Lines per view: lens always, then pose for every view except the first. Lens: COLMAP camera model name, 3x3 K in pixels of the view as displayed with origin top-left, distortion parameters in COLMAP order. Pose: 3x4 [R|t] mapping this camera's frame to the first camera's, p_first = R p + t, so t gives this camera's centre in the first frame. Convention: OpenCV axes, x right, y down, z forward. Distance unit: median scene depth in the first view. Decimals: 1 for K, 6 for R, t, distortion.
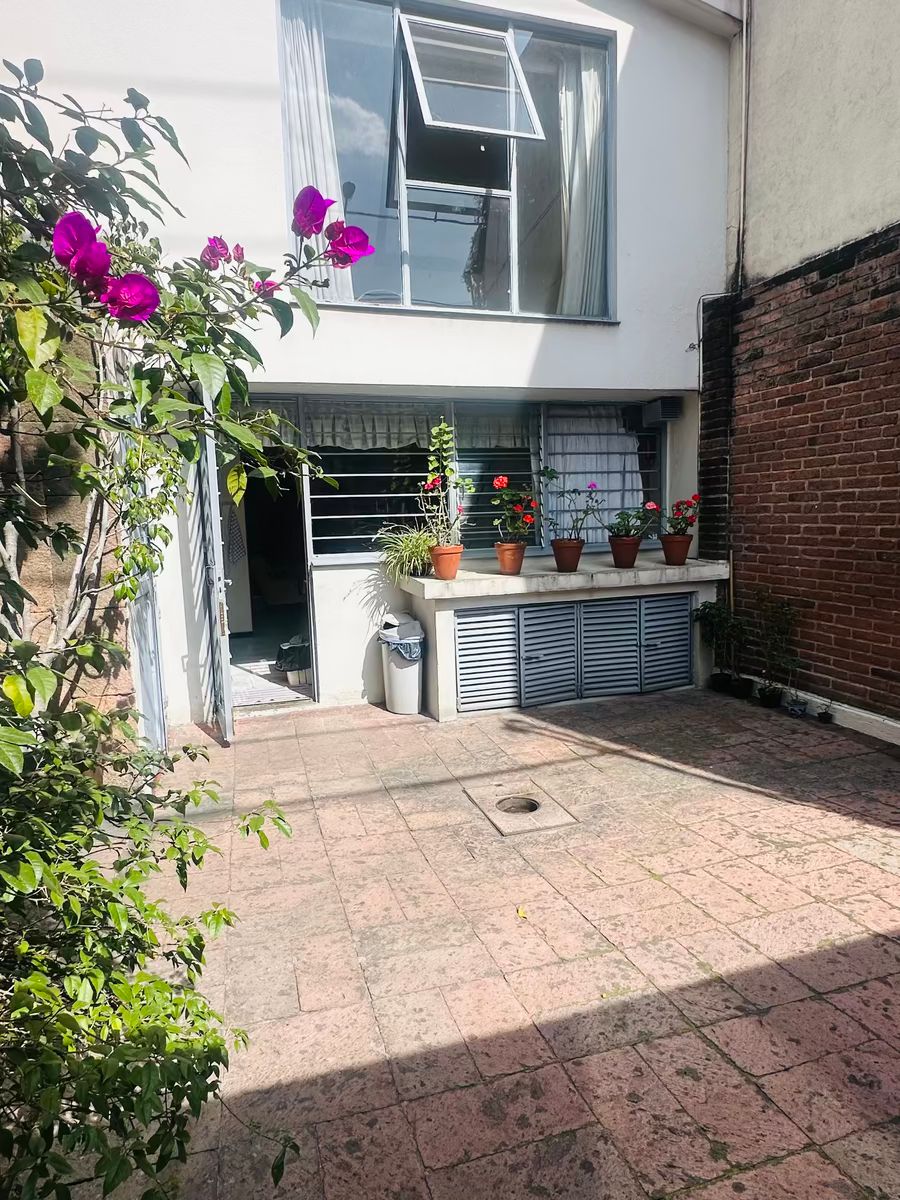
lens RADIAL K [[695.7, 0, 444.8], [0, 695.7, 597.5], [0, 0, 1]] dist [-0.013328, 0.003662]
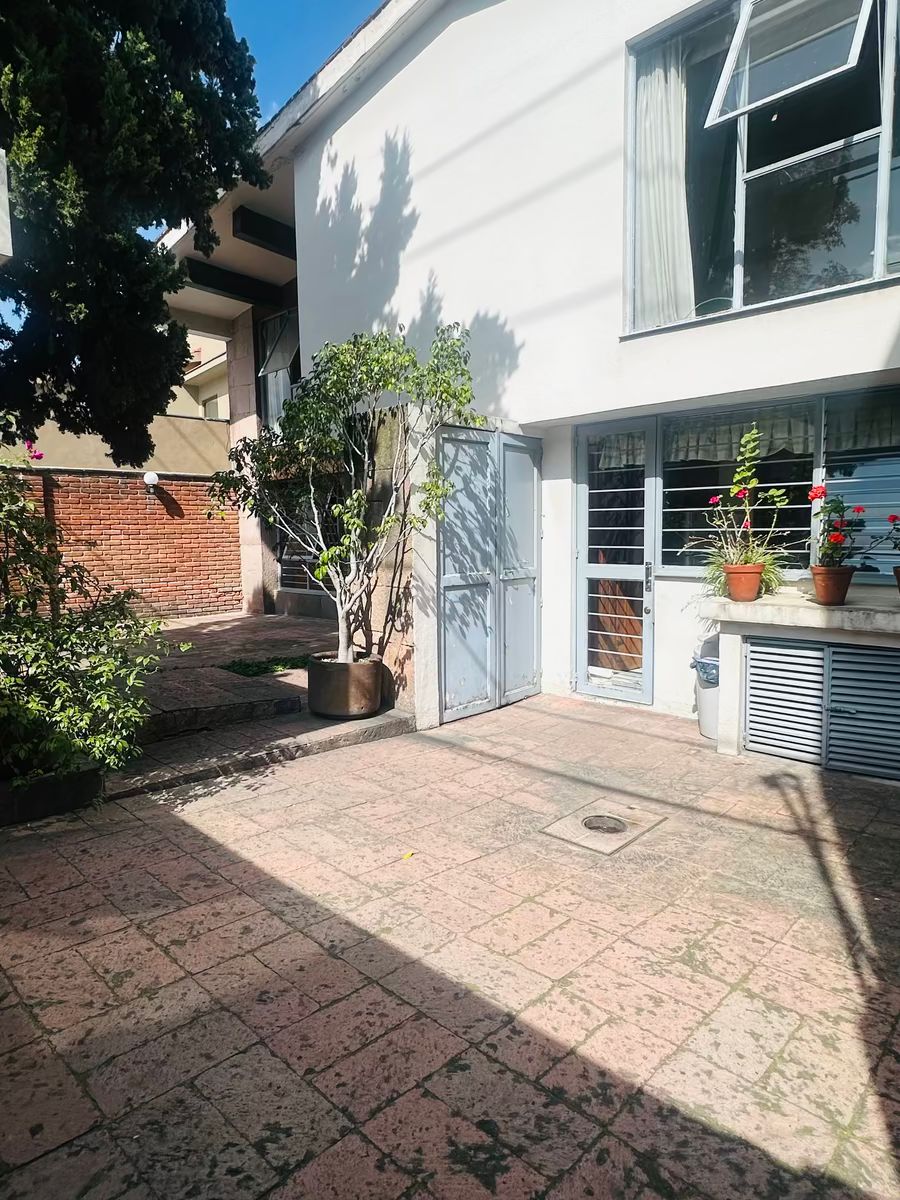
lens RADIAL K [[695.7, 0, 443.7], [0, 695.7, 600.0], [0, 0, 1]] dist [-0.013328, 0.003662]
pose [[0.499820, 0.109061, -0.859235, 0.731163], [-0.106427, 0.992256, 0.064036, -0.054096], [0.859566, 0.059439, 0.507557, 0.247040]]
